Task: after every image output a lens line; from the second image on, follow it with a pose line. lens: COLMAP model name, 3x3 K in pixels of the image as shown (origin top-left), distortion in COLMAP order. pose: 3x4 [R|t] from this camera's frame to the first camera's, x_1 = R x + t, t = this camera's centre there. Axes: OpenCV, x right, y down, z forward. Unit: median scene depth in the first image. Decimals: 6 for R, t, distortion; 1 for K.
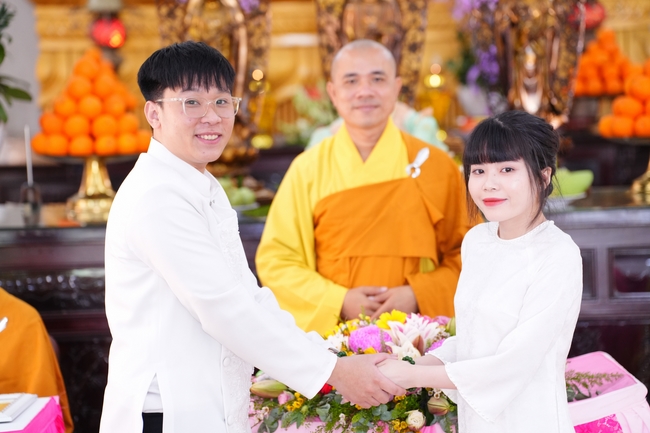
lens RADIAL K [[2183.7, 0, 325.0], [0, 2183.7, 216.5], [0, 0, 1]] dist [1.563549, 3.617210]
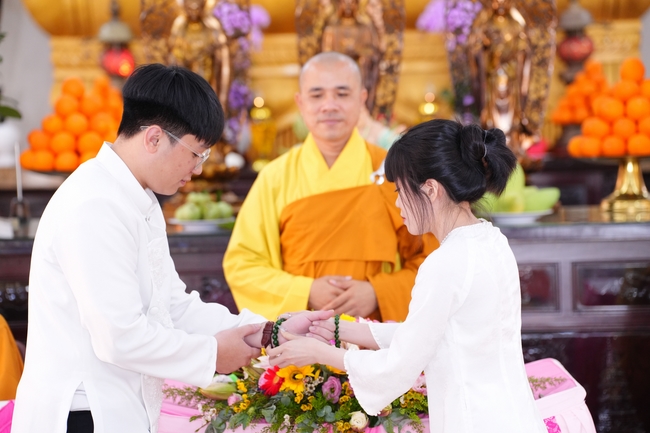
lens RADIAL K [[2056.8, 0, 325.0], [0, 2056.8, 216.5], [0, 0, 1]] dist [1.534696, -0.716875]
pose [[0.999701, 0.006353, -0.023597, 0.033216], [-0.006793, 0.999803, -0.018626, 0.011082], [0.023474, 0.018781, 0.999548, 0.028181]]
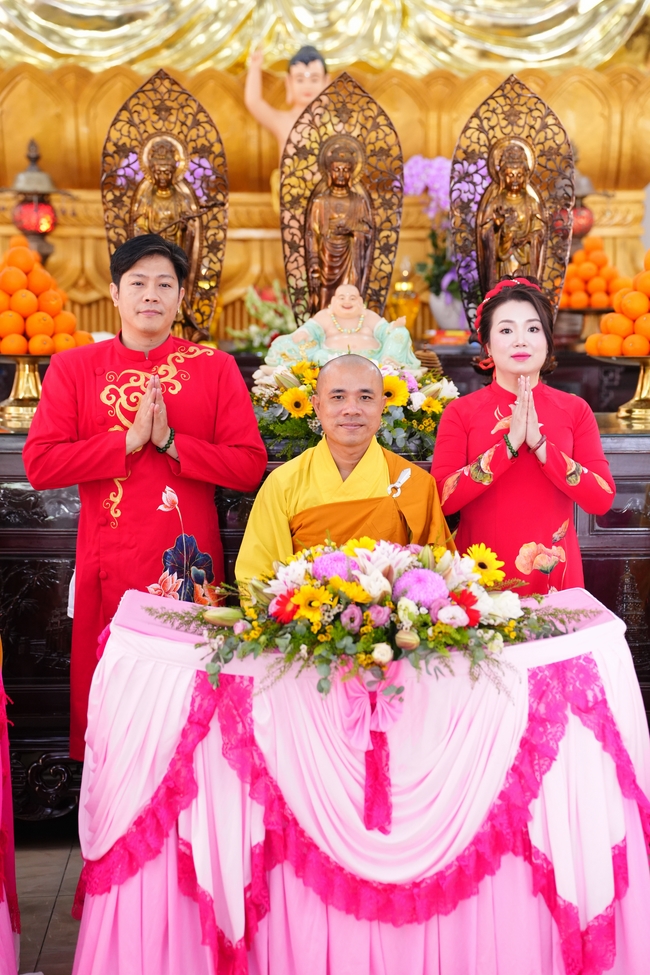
lens RADIAL K [[2548.8, 0, 325.0], [0, 2548.8, 487.5], [0, 0, 1]] dist [1.102830, -0.294523]
pose [[0.999088, 0.033047, 0.027055, -0.010146], [-0.033552, 0.999266, 0.018461, 0.002159], [-0.026426, -0.019352, 0.999463, -0.049666]]
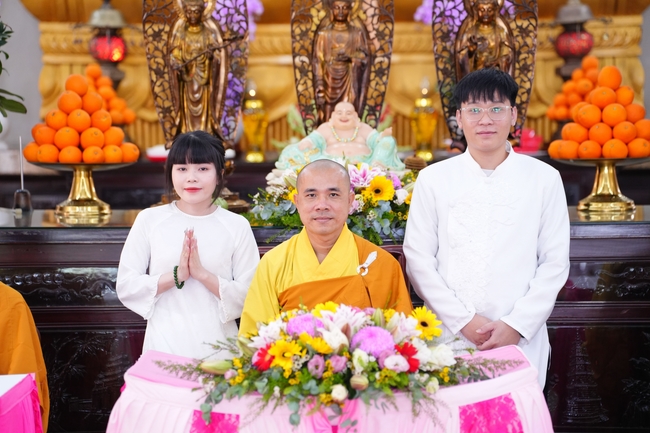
lens RADIAL K [[2446.6, 0, 325.0], [0, 2446.6, 216.5], [0, 0, 1]] dist [2.180461, 2.929540]
pose [[0.999471, 0.023736, -0.022239, 0.042149], [-0.024029, 0.999627, -0.012972, 0.010899], [0.021923, 0.013499, 0.999669, -0.213240]]
